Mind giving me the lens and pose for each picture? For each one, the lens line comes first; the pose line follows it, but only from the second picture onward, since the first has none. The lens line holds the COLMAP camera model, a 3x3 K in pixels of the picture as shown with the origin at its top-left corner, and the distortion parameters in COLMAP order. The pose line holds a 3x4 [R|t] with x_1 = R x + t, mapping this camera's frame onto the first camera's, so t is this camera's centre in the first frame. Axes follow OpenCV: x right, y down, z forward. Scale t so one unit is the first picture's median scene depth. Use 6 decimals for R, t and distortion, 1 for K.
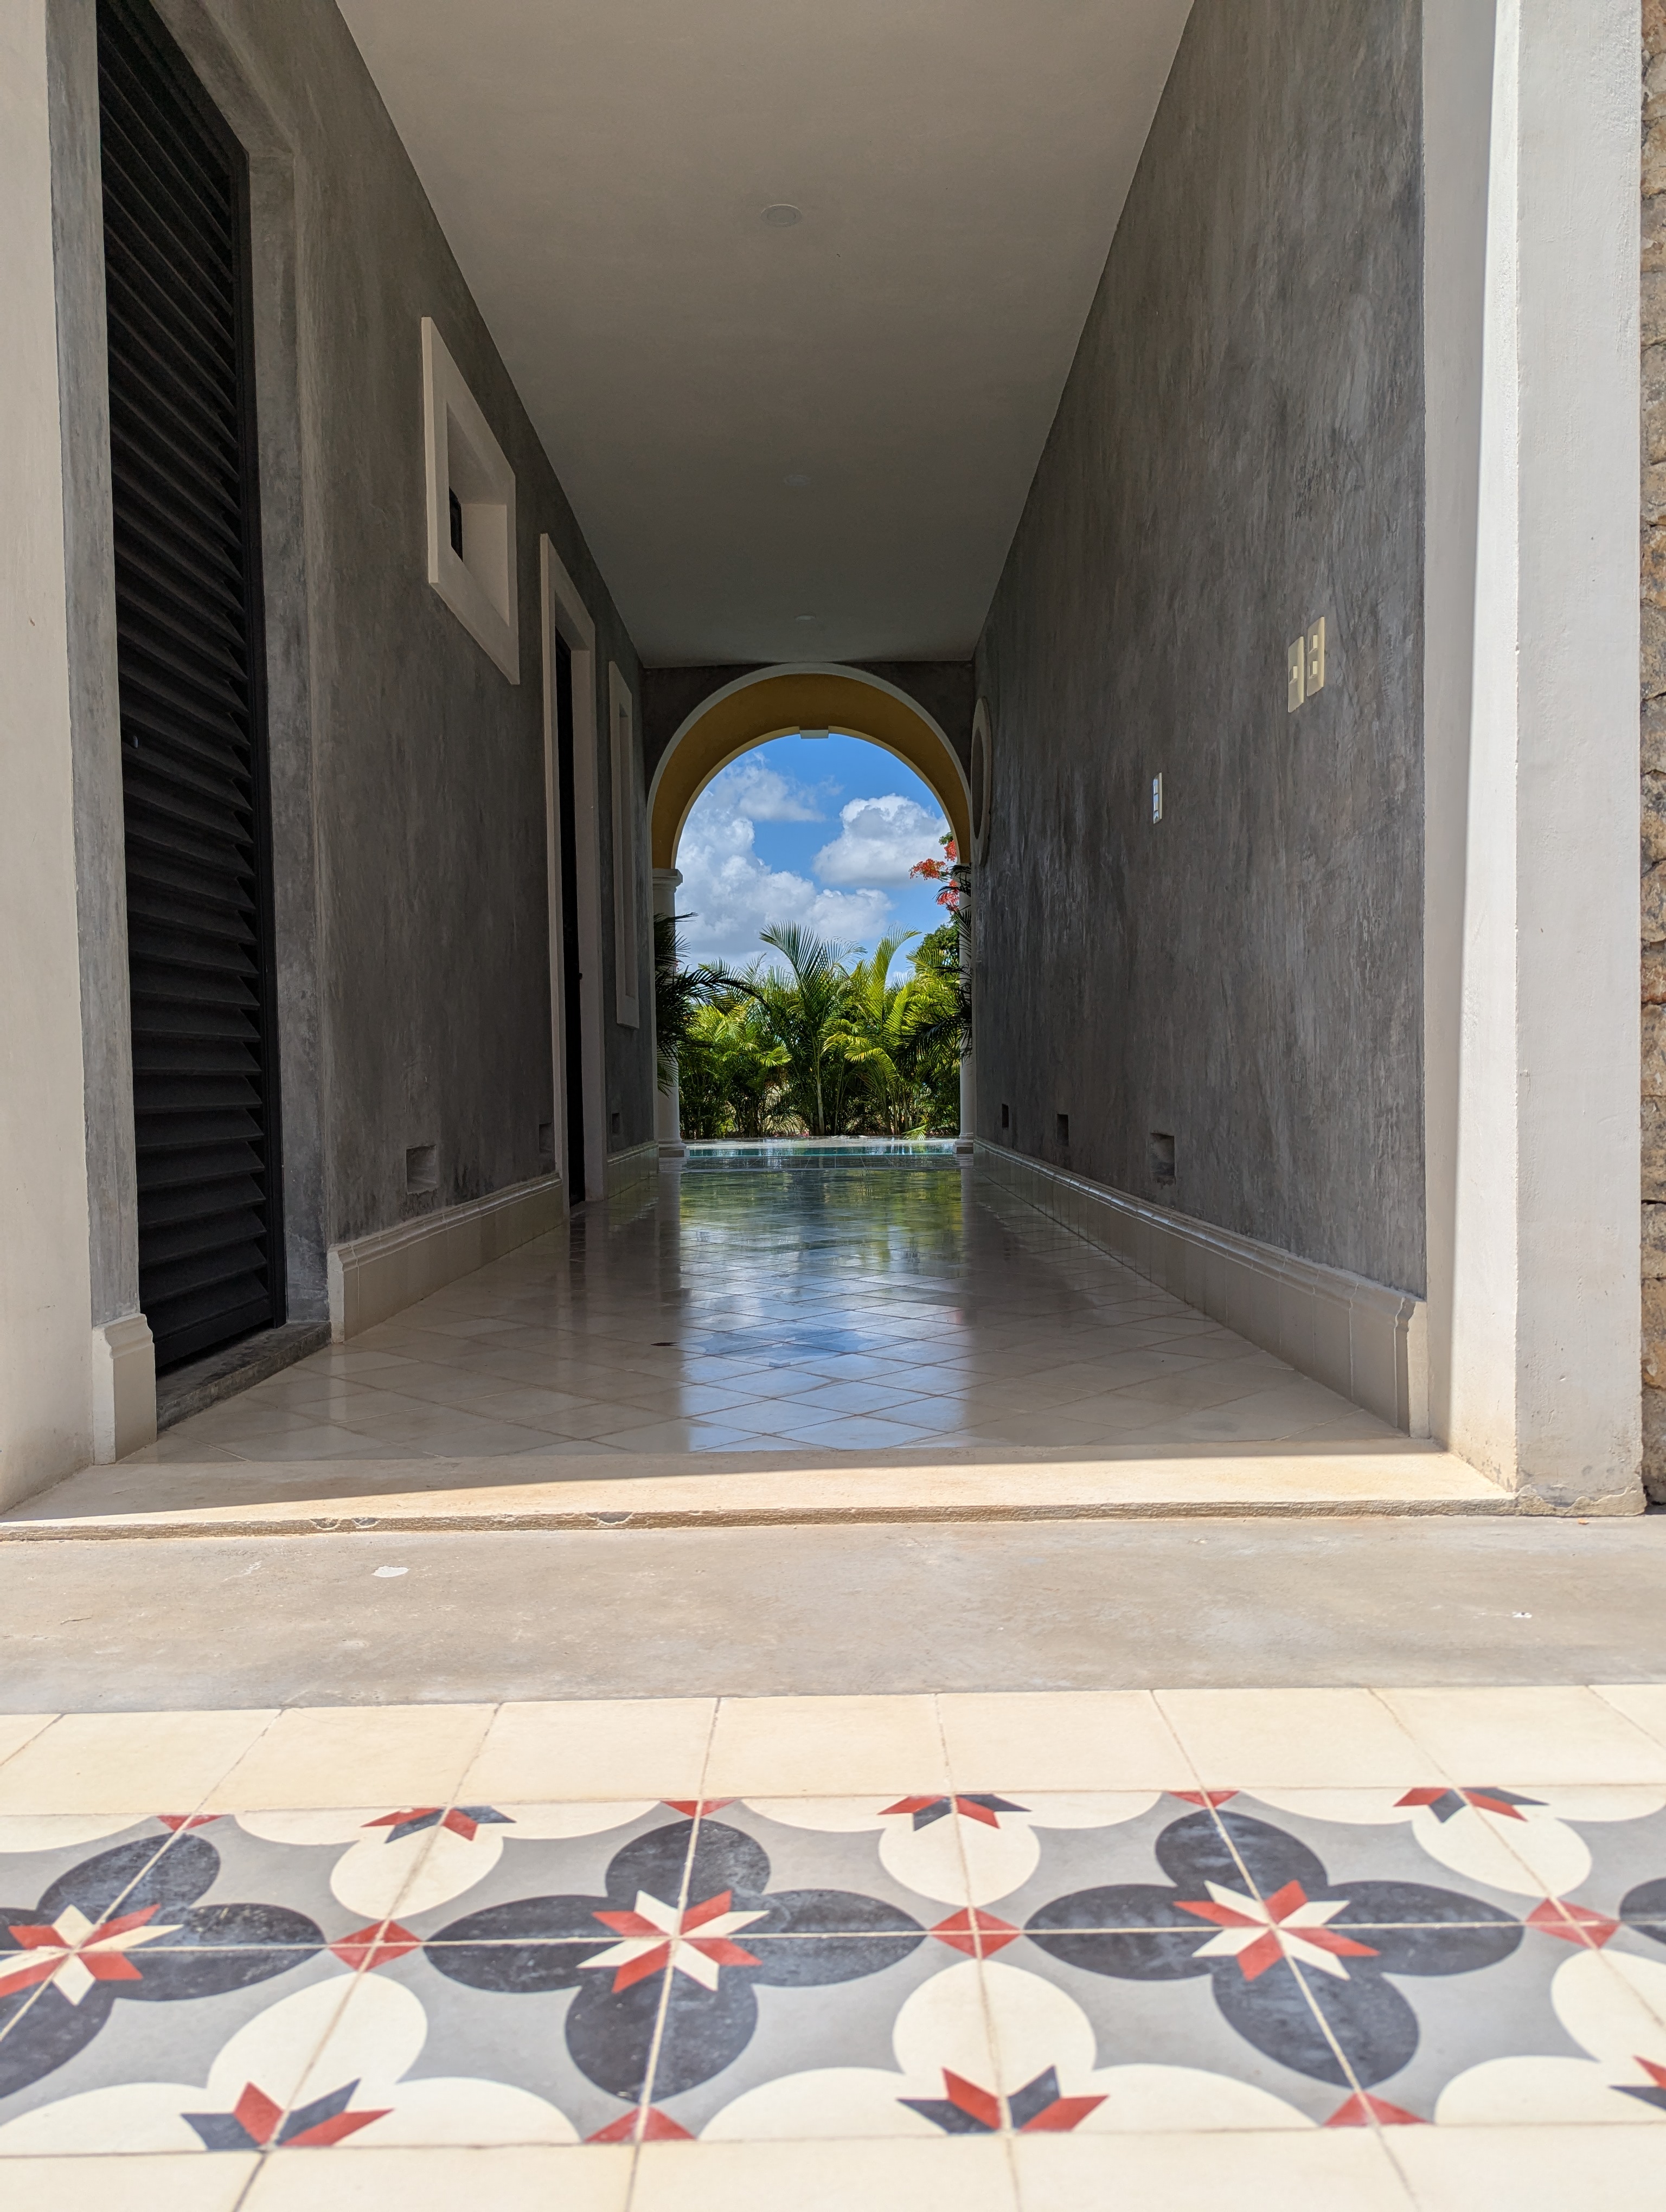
lens RADIAL K [[1560.9, 0, 833.0], [0, 1560.9, 1106.0], [0, 0, 1]] dist [0.006813, -0.000153]
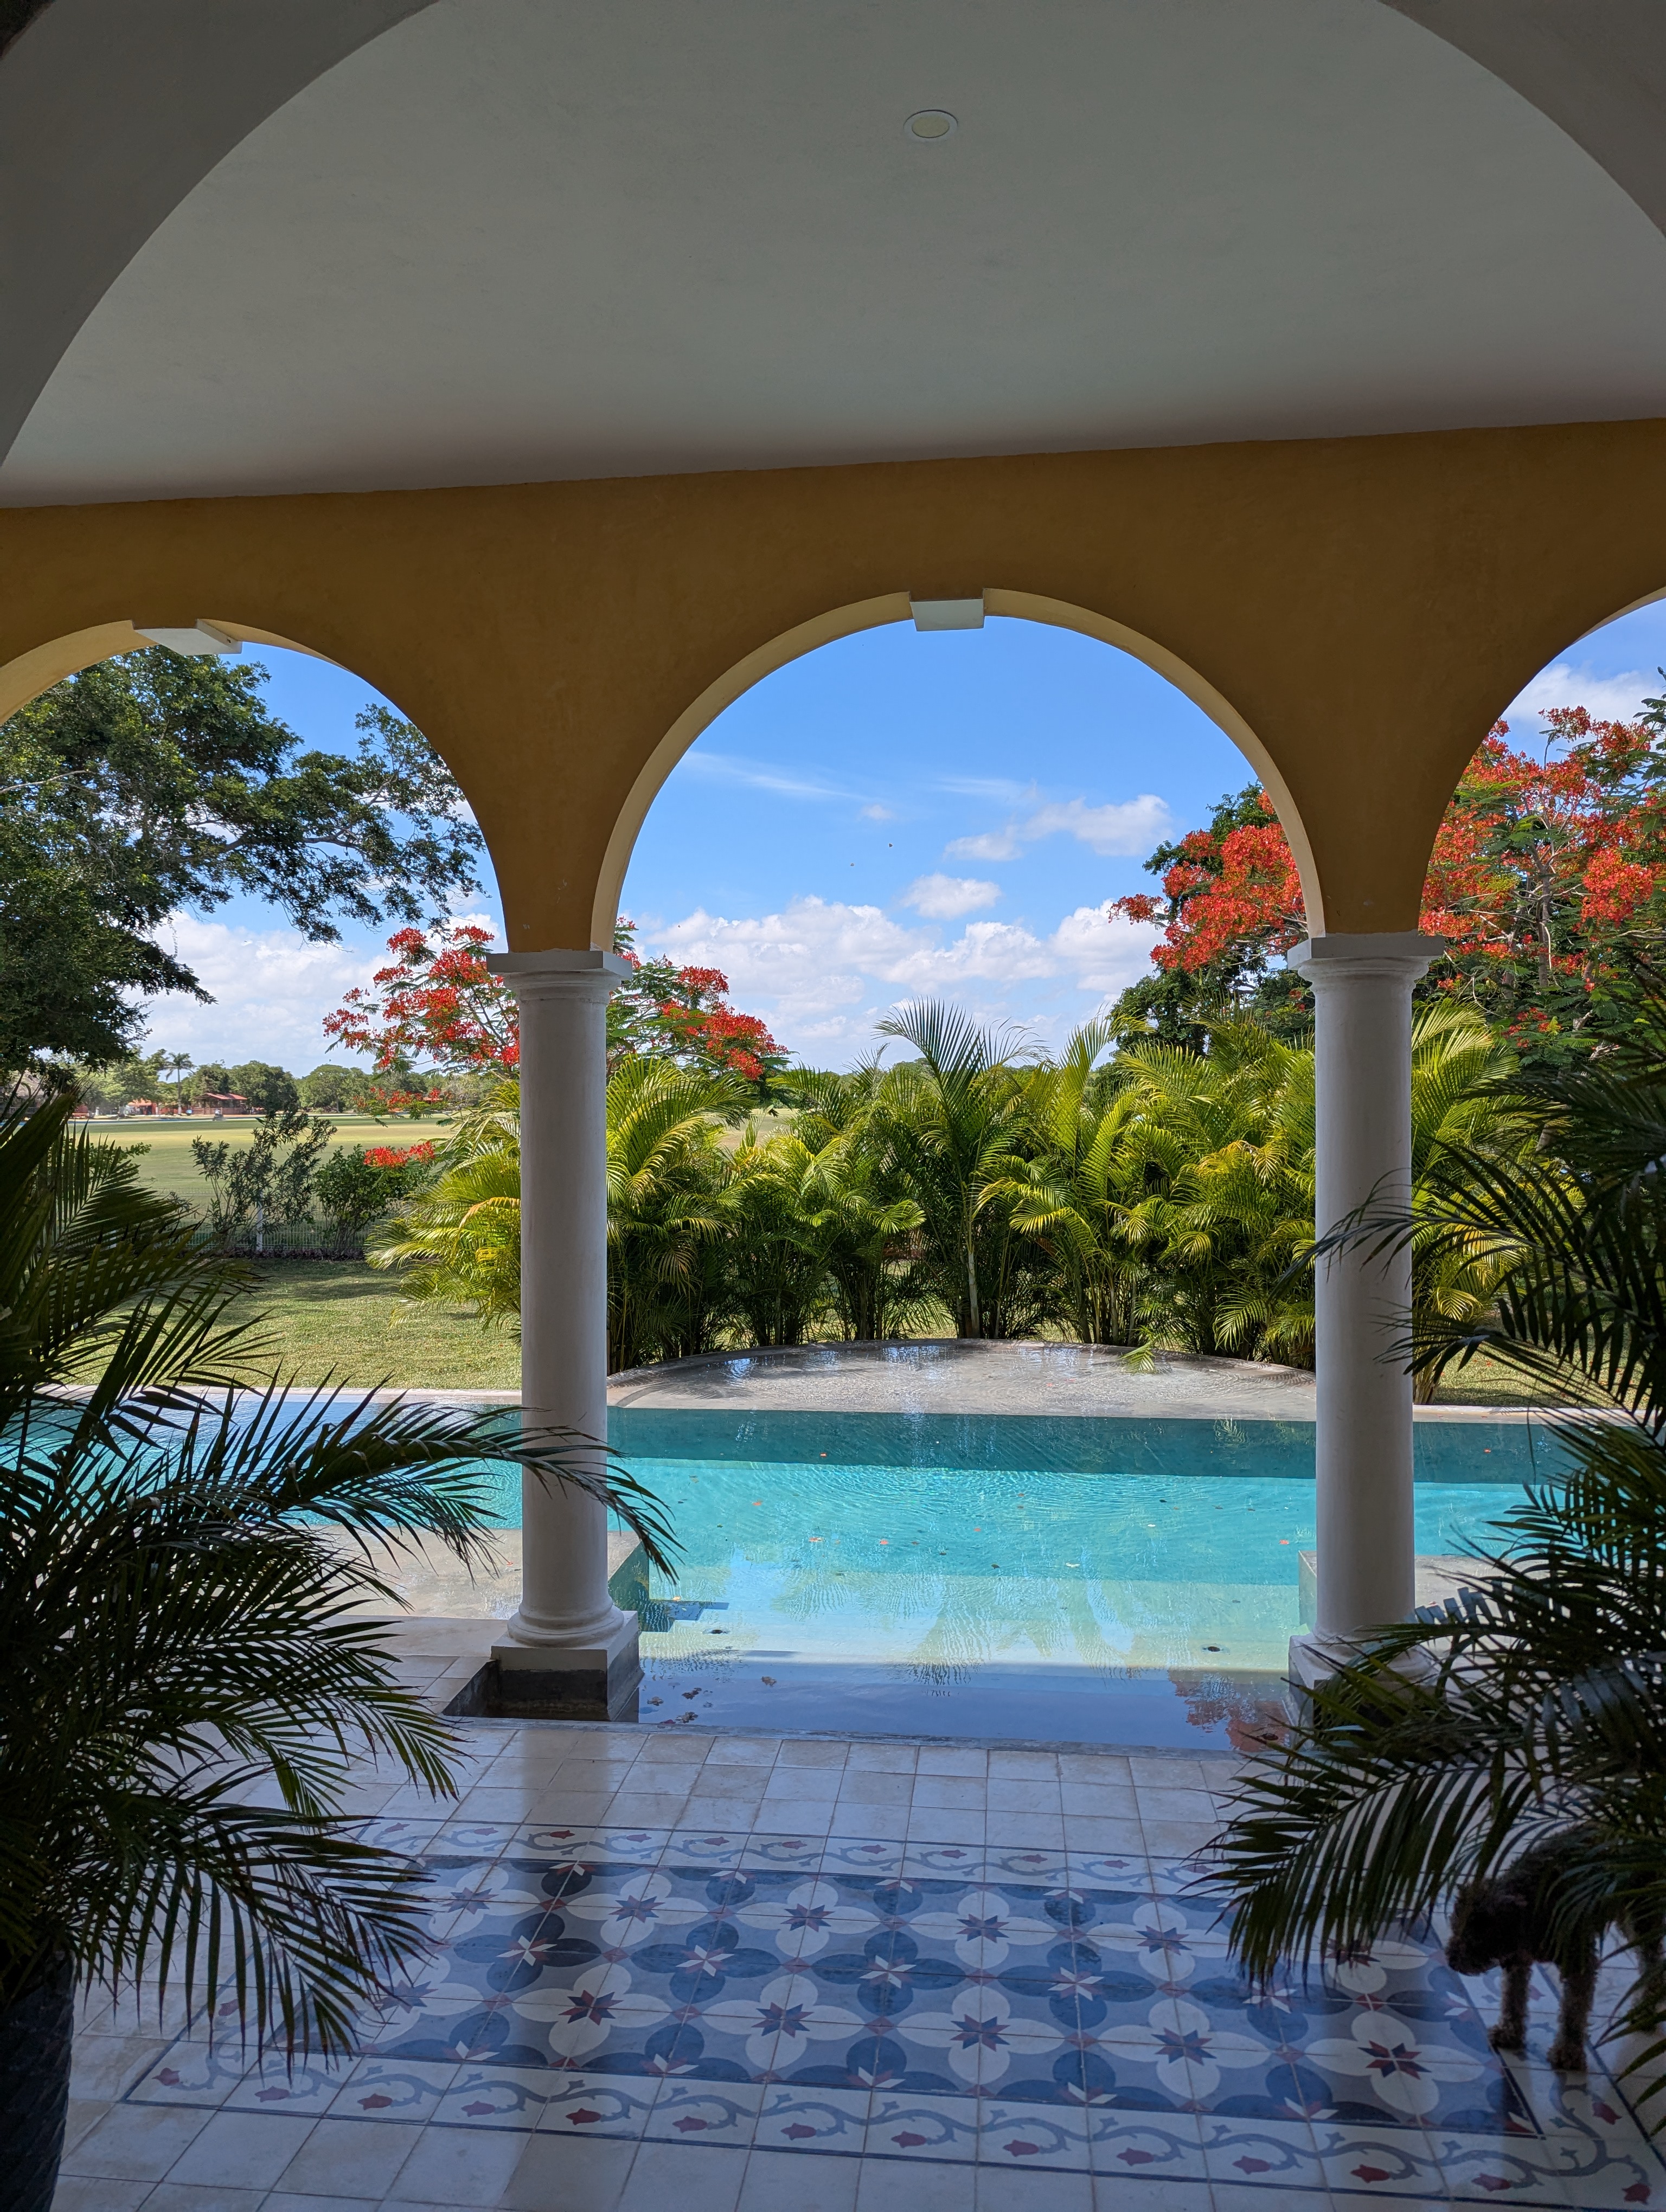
lens RADIAL K [[1560.9, 0, 833.0], [0, 1560.9, 1106.0], [0, 0, 1]] dist [0.006813, -0.000153]
pose [[0.994122, 0.014135, -0.107340, 0.002140], [-0.015390, 0.999822, -0.010876, -0.067281], [0.107167, 0.012464, 0.994163, 0.378299]]
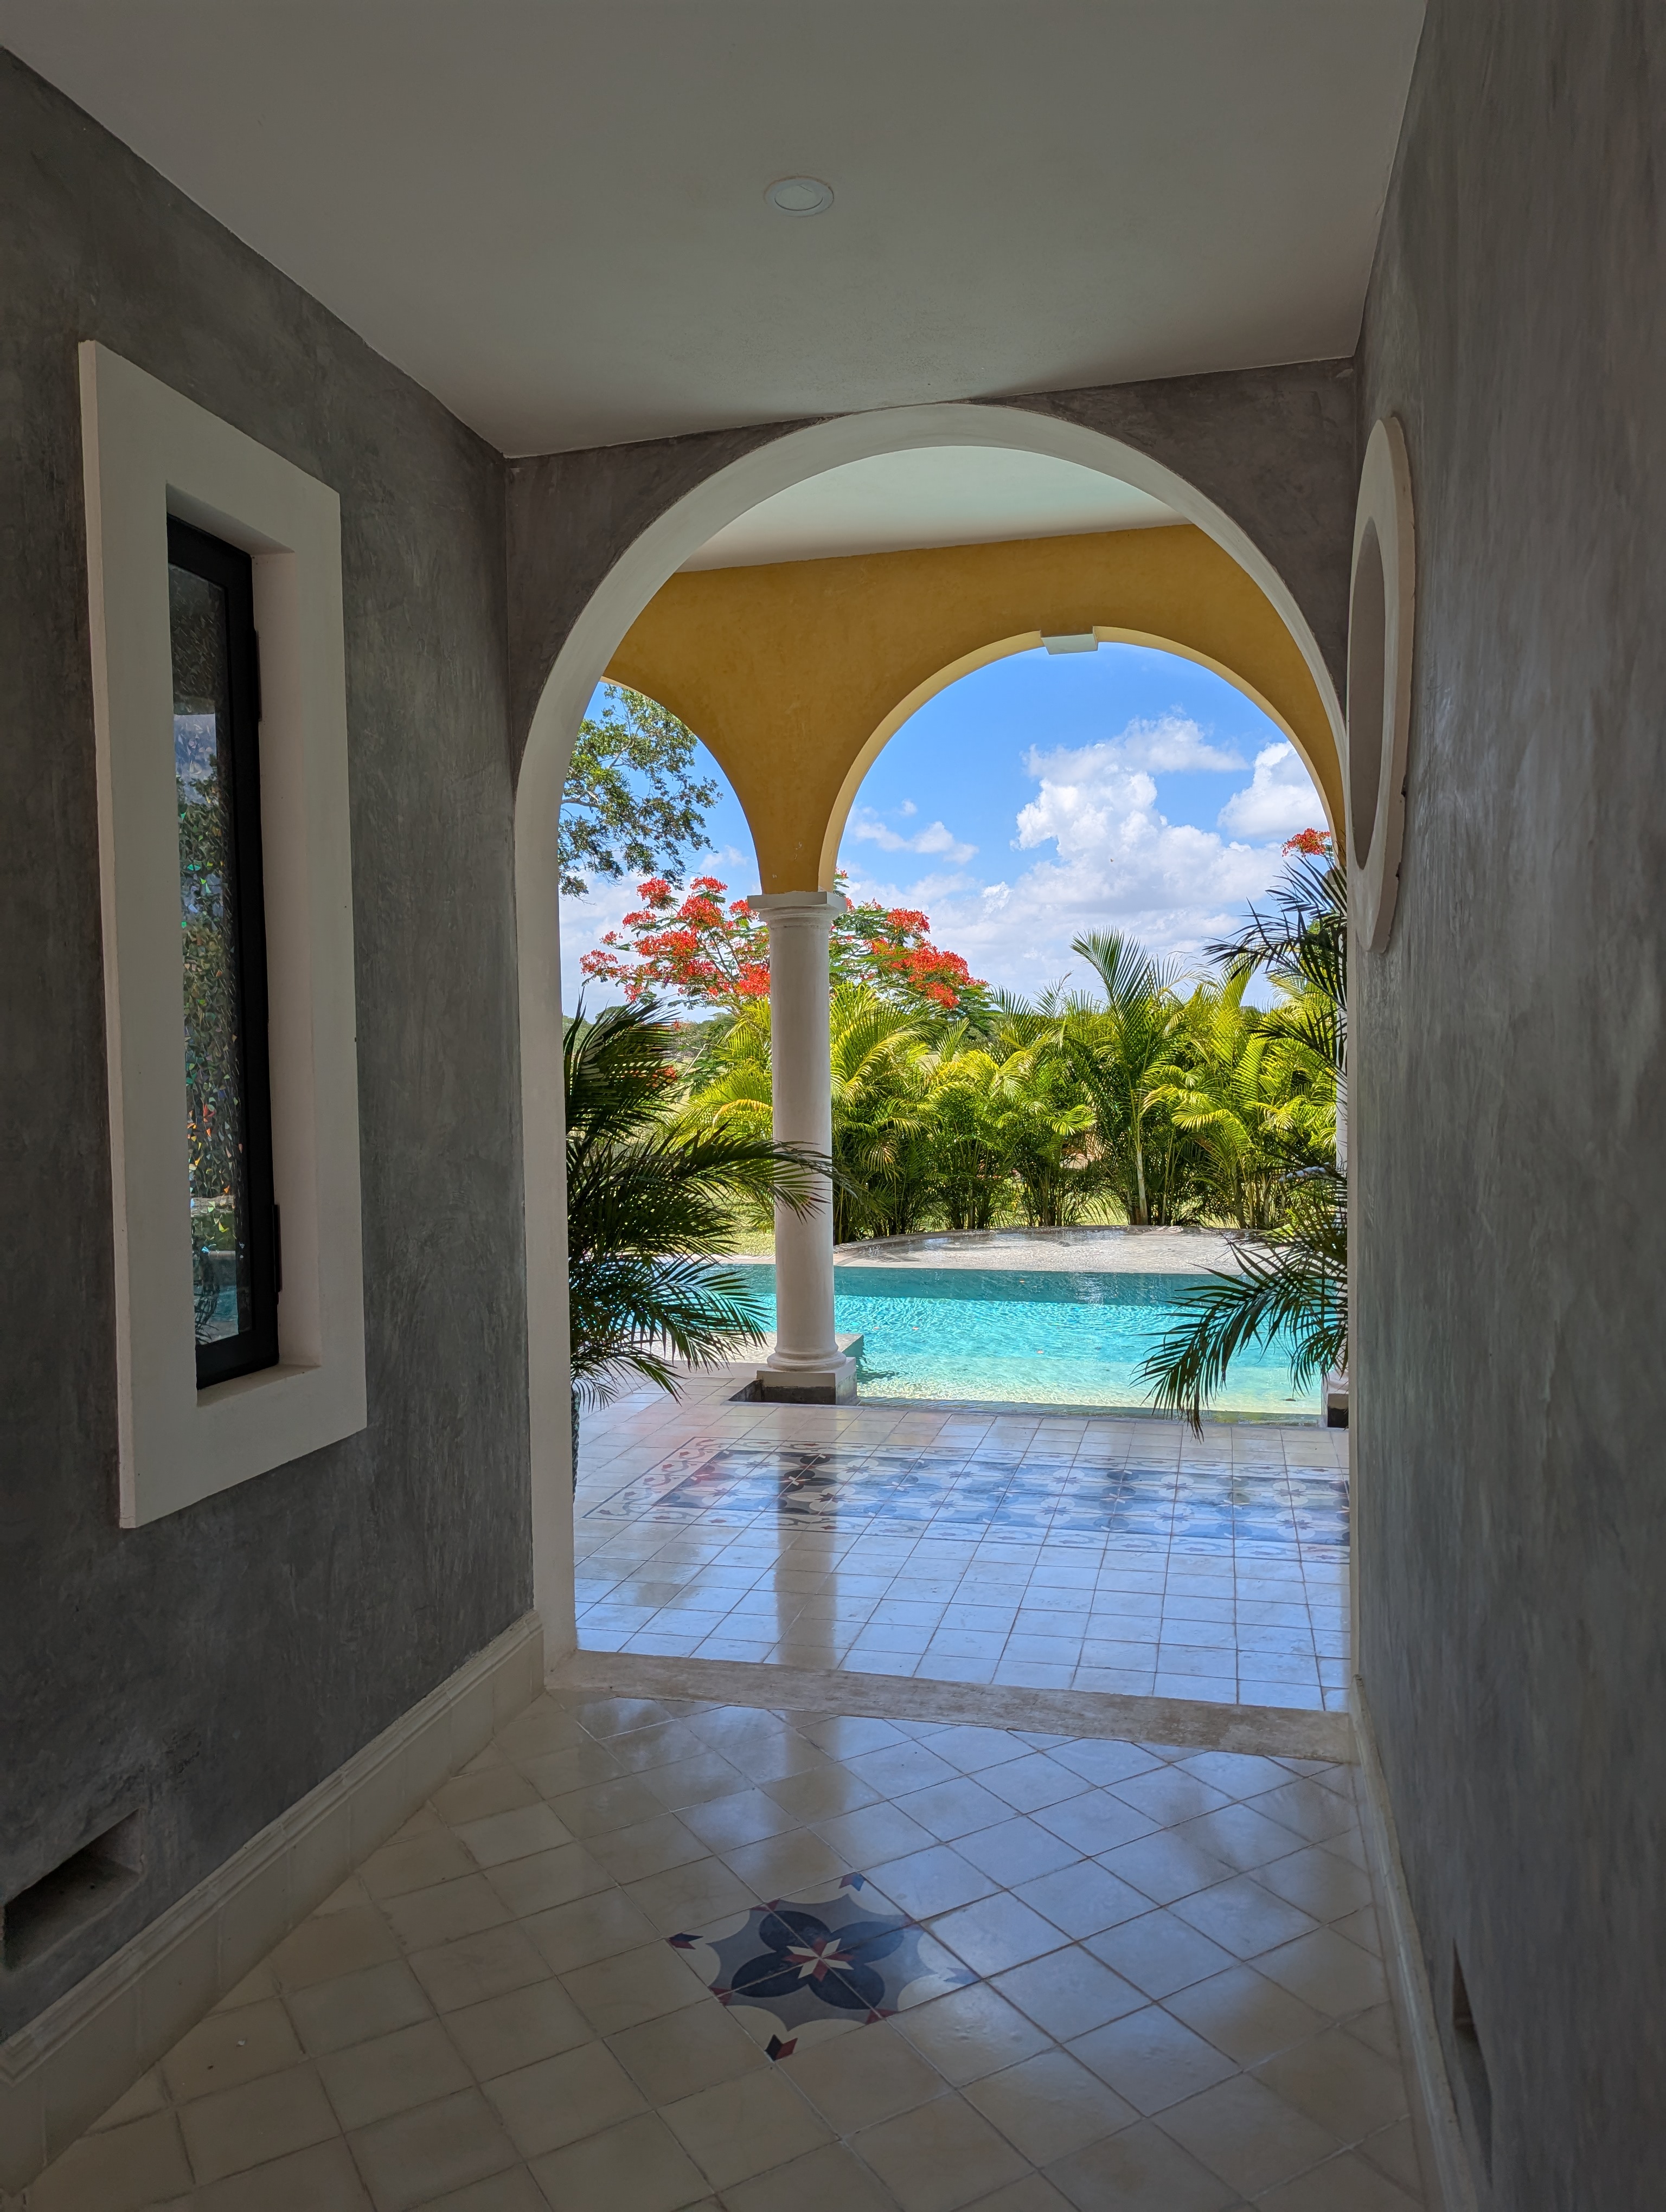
lens RADIAL K [[1560.9, 0, 833.0], [0, 1560.9, 1106.0], [0, 0, 1]] dist [0.006813, -0.000153]
pose [[0.970811, 0.013914, -0.239443, 0.026366], [-0.008003, 0.999639, 0.025639, -0.054022], [0.239714, -0.022975, 0.970572, 0.272236]]
